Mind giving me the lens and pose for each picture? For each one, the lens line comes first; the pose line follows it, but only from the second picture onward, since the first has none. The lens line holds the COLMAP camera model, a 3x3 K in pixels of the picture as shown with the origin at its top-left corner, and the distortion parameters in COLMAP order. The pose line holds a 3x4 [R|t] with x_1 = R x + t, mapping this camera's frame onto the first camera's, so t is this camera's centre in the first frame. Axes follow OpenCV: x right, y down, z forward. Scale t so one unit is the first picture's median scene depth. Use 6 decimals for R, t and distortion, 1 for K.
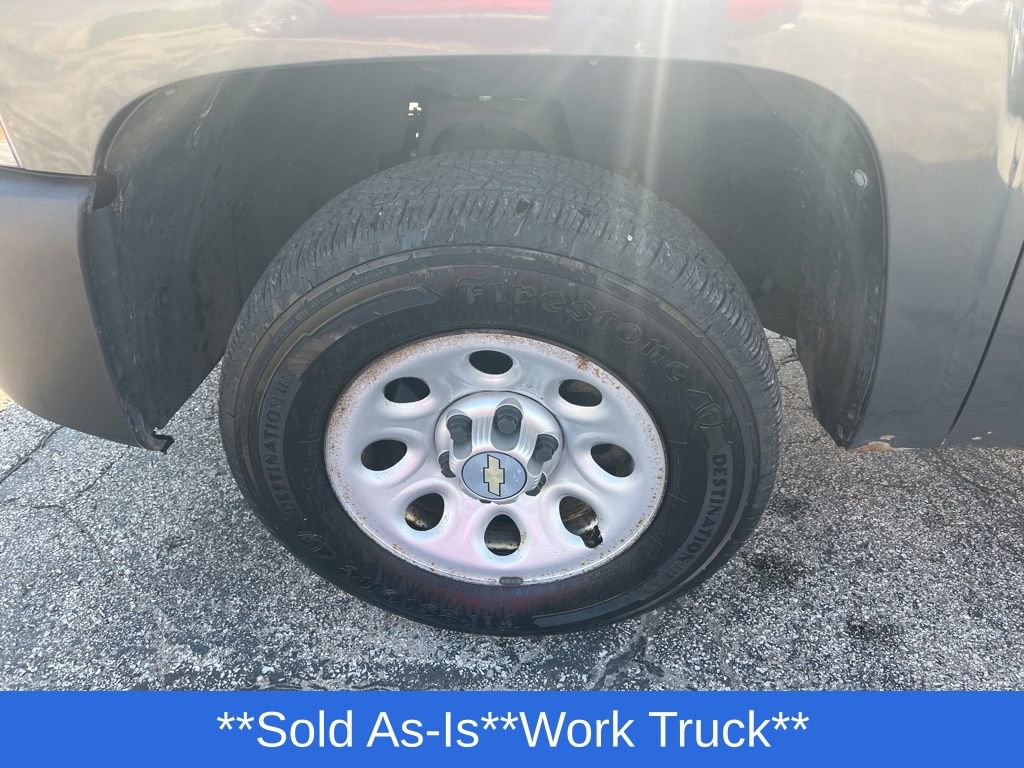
lens RADIAL K [[761.9, 0, 521.1], [0, 761.9, 384.6], [0, 0, 1]] dist [0.057635, -0.073011]
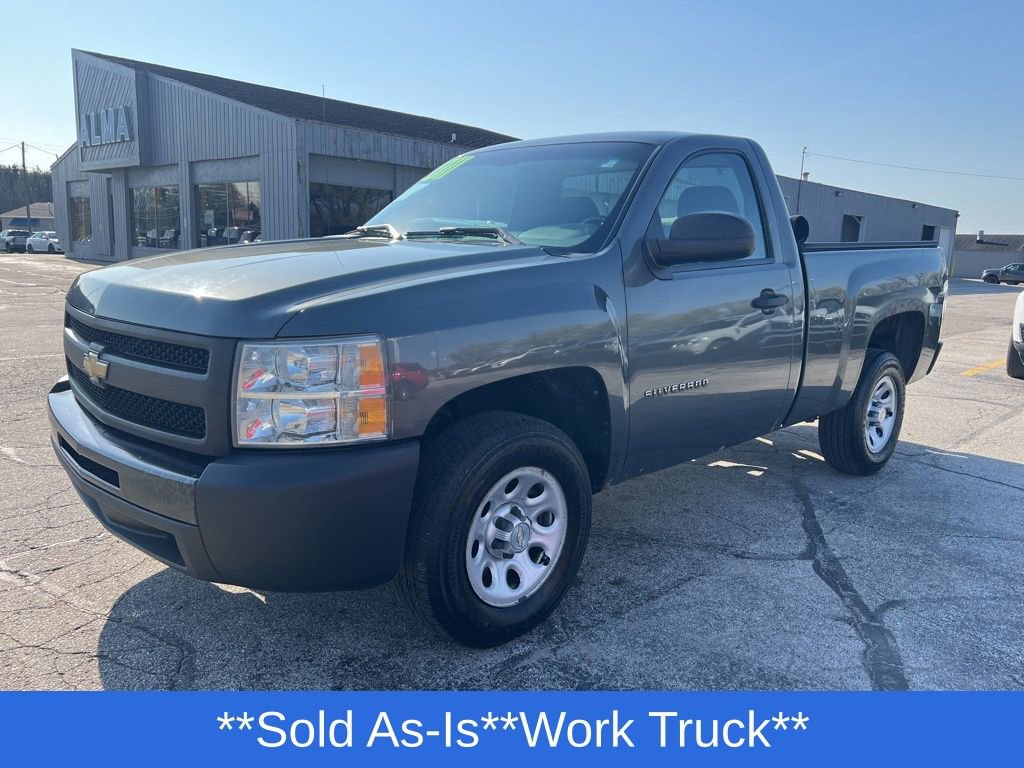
lens RADIAL K [[761.9, 0, 521.1], [0, 761.9, 384.6], [0, 0, 1]] dist [0.057635, -0.073011]
pose [[0.659457, -0.130449, 0.740338, -1.621500], [0.432797, 0.871122, -0.232021, 0.242948], [-0.614657, 0.473423, 0.630925, -0.682722]]
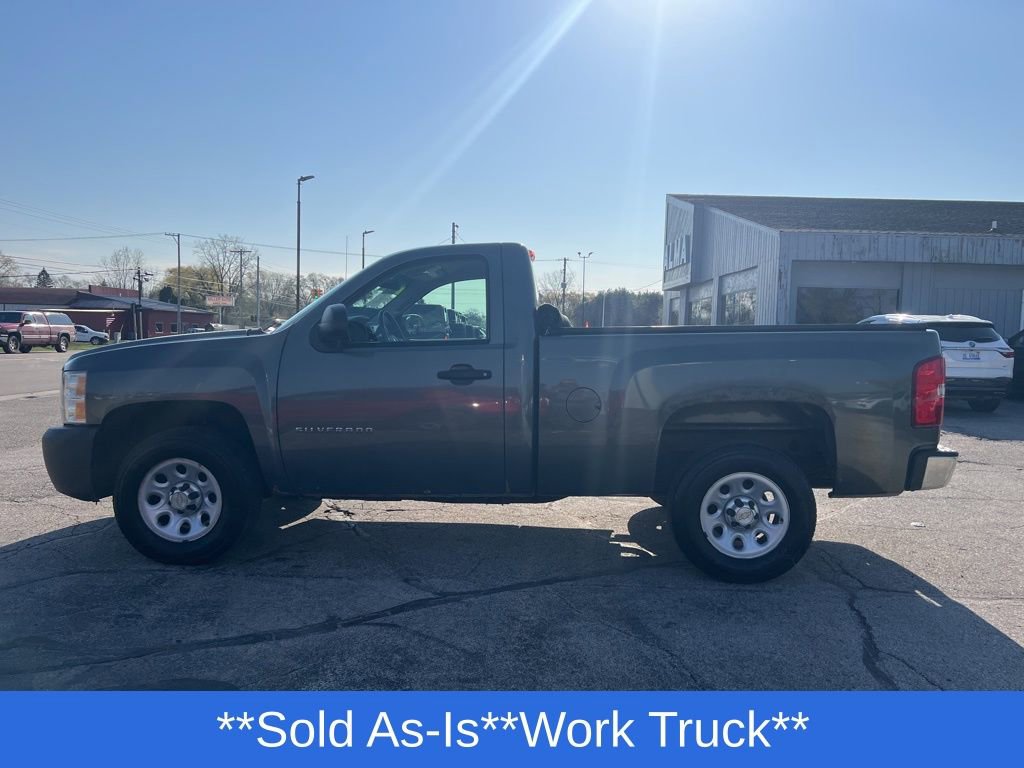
lens RADIAL K [[761.9, 0, 521.1], [0, 761.9, 384.6], [0, 0, 1]] dist [0.057635, -0.073011]
pose [[0.999270, 0.000533, 0.038194, 1.487165], [0.020336, 0.838993, -0.543763, 1.710969], [-0.032334, 0.544143, 0.838369, -2.569632]]
